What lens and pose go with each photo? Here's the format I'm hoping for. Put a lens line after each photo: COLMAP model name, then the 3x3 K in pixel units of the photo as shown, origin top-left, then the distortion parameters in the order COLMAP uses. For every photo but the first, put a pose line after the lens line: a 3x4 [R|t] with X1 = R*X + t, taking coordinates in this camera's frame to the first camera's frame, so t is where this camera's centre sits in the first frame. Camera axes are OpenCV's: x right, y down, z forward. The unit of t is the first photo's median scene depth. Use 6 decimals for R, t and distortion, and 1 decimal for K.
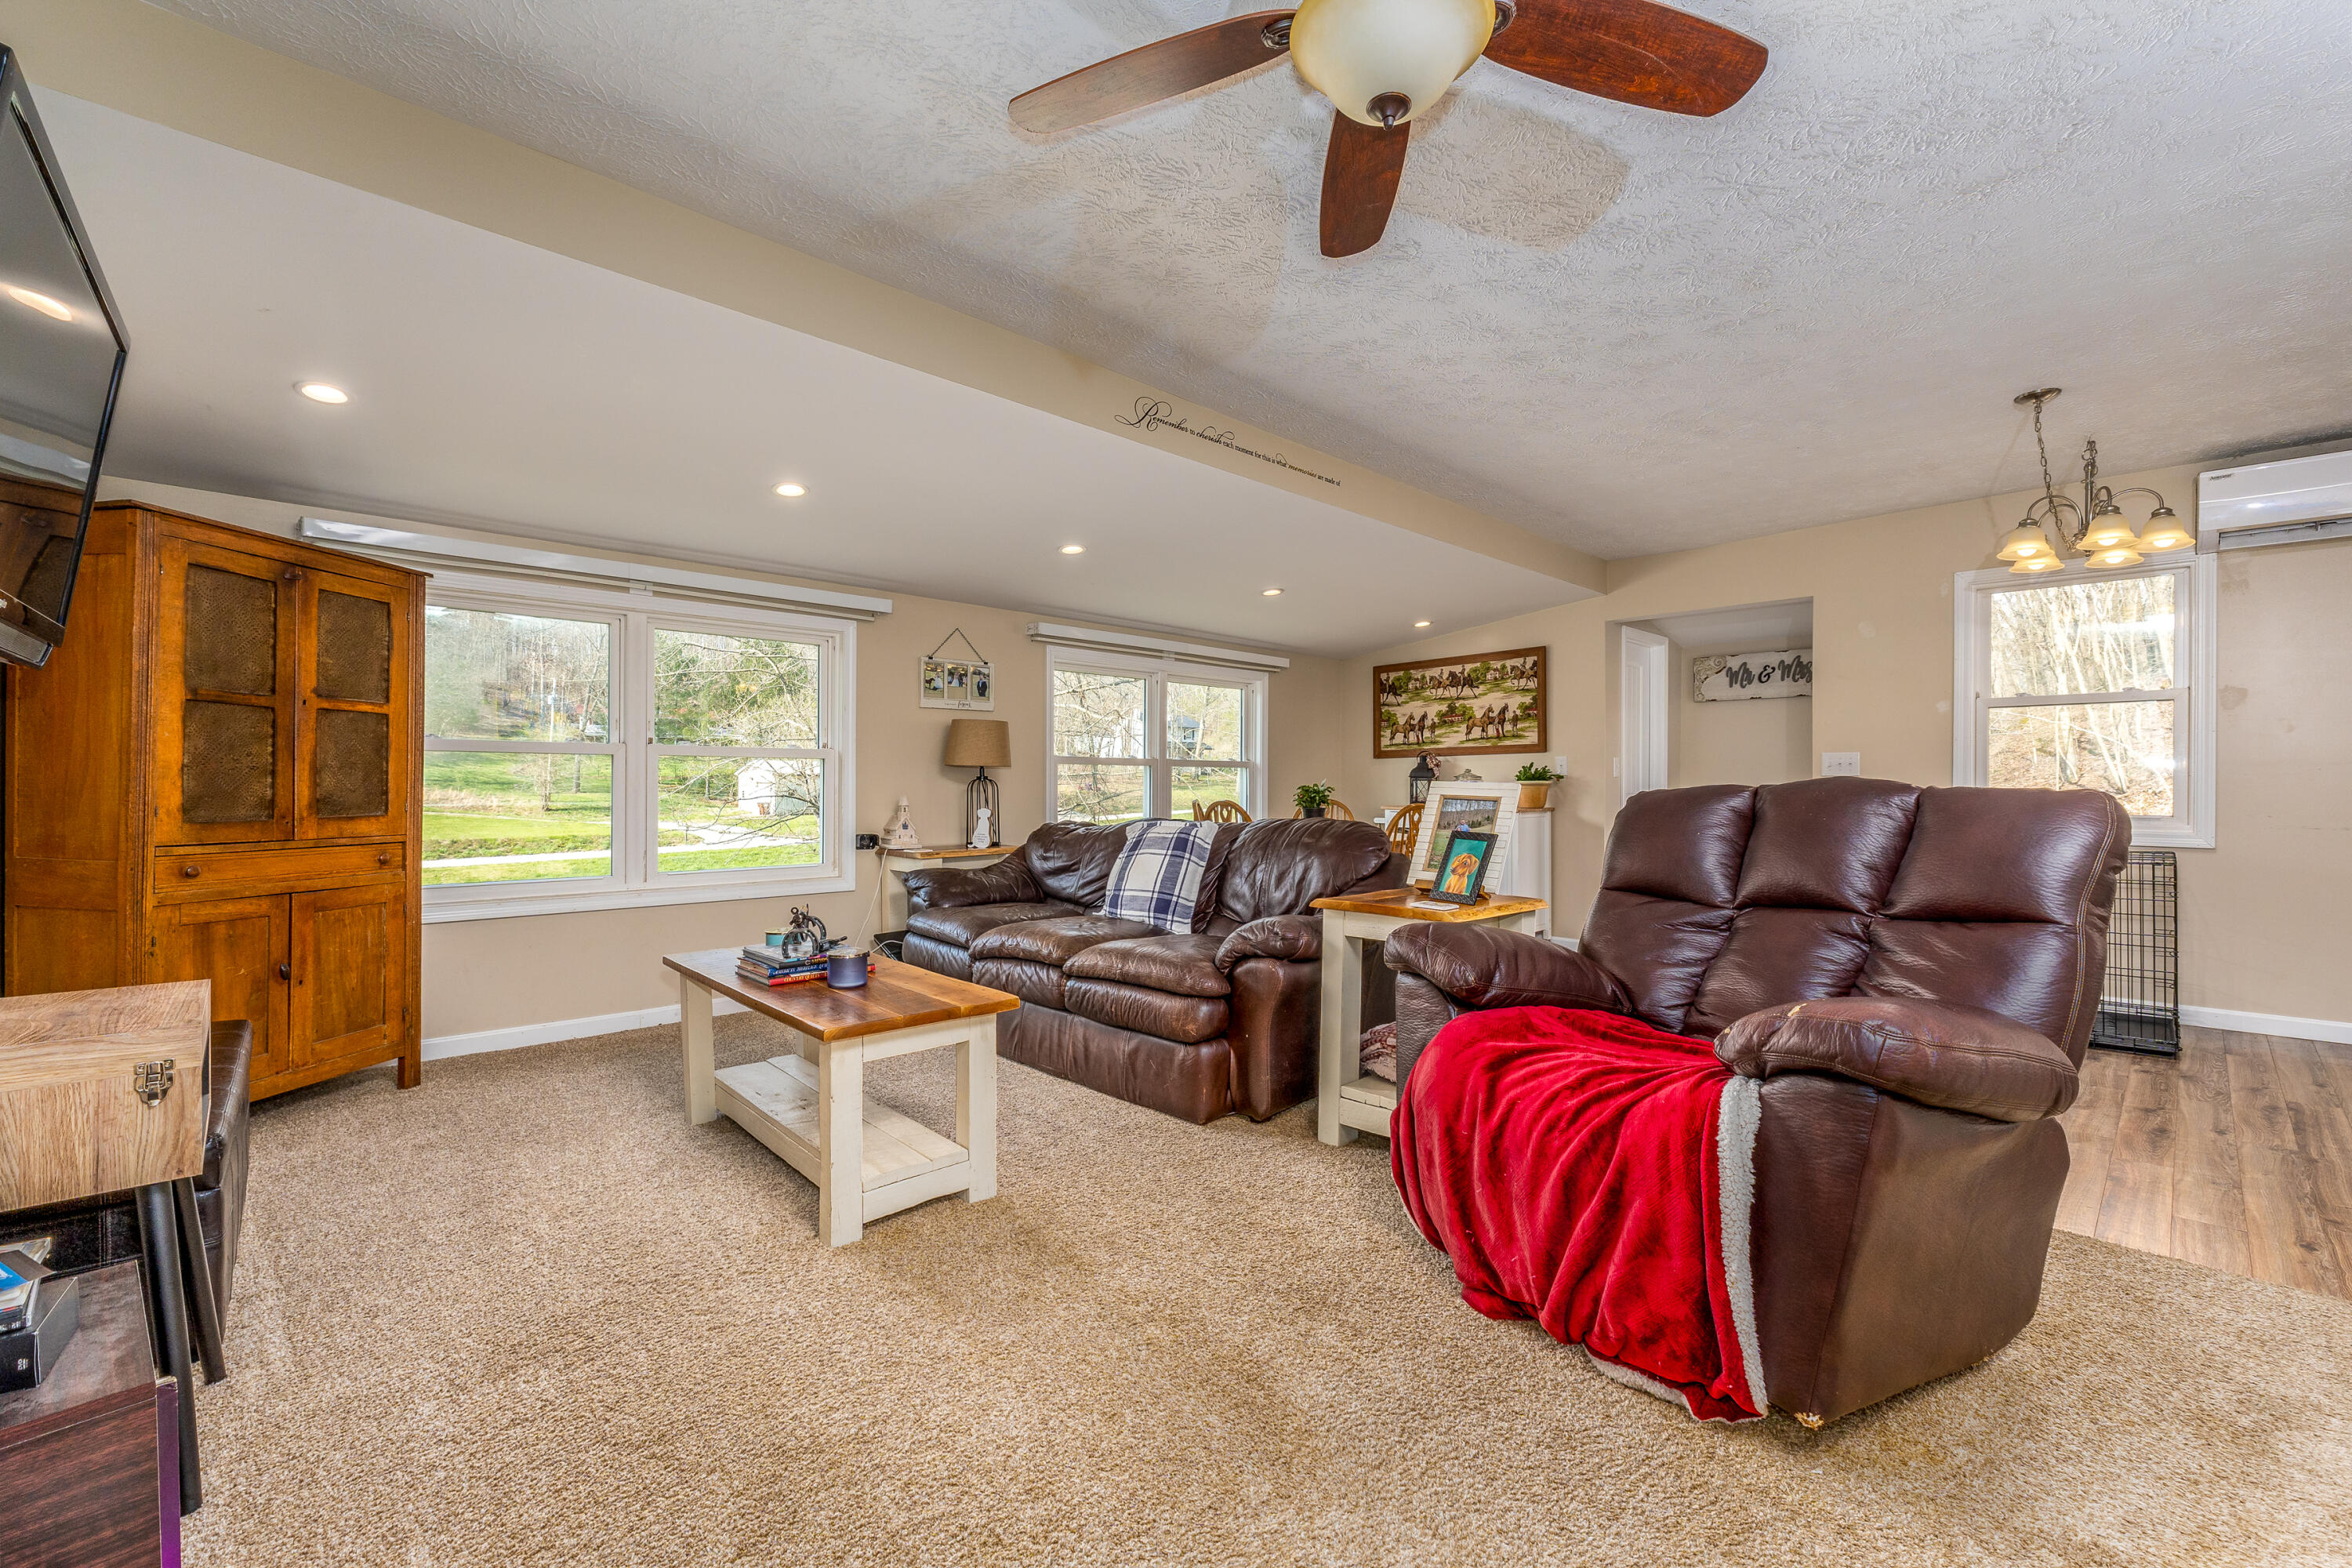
lens RADIAL K [[976.6, 0, 1176.0], [0, 976.6, 784.0], [0, 0, 1]] dist [-0.014990, 0.000588]
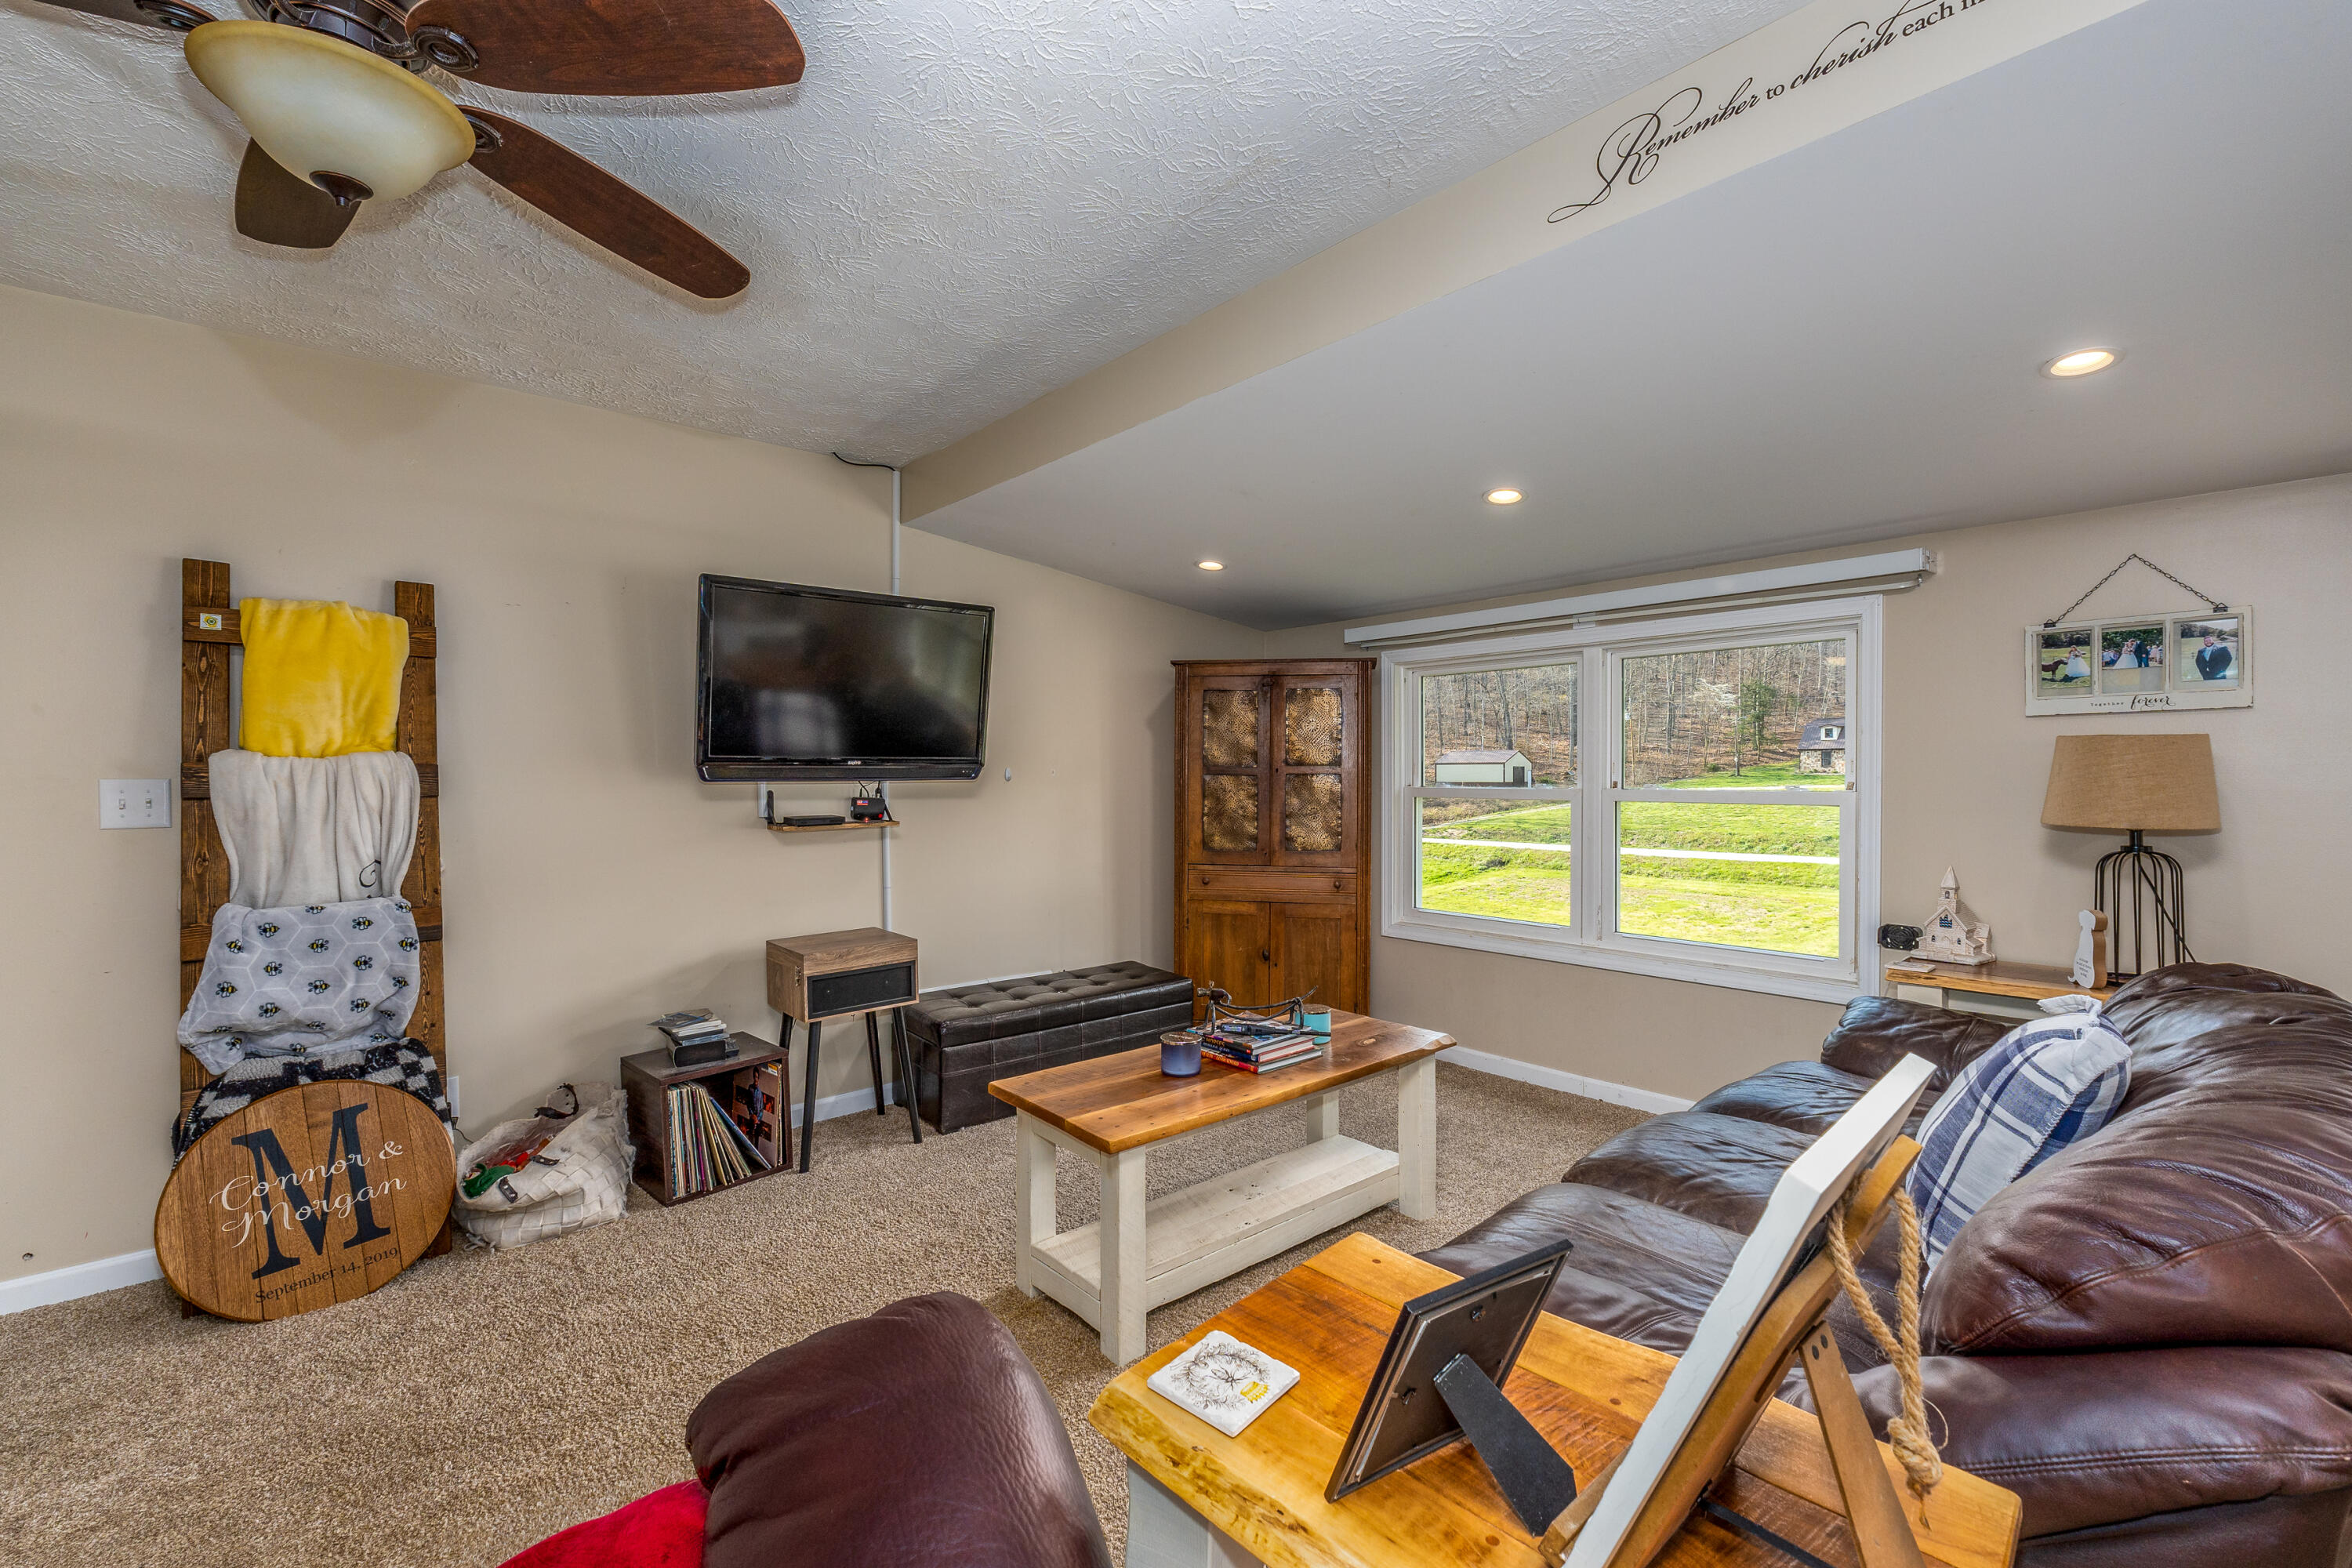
lens RADIAL K [[976.6, 0, 1176.0], [0, 976.6, 784.0], [0, 0, 1]] dist [-0.014990, 0.000588]
pose [[-0.051421, 0.006840, -0.998654, 0.475900], [-0.000428, 0.999976, 0.006871, -0.064170], [0.998677, 0.000781, -0.051417, 0.799831]]
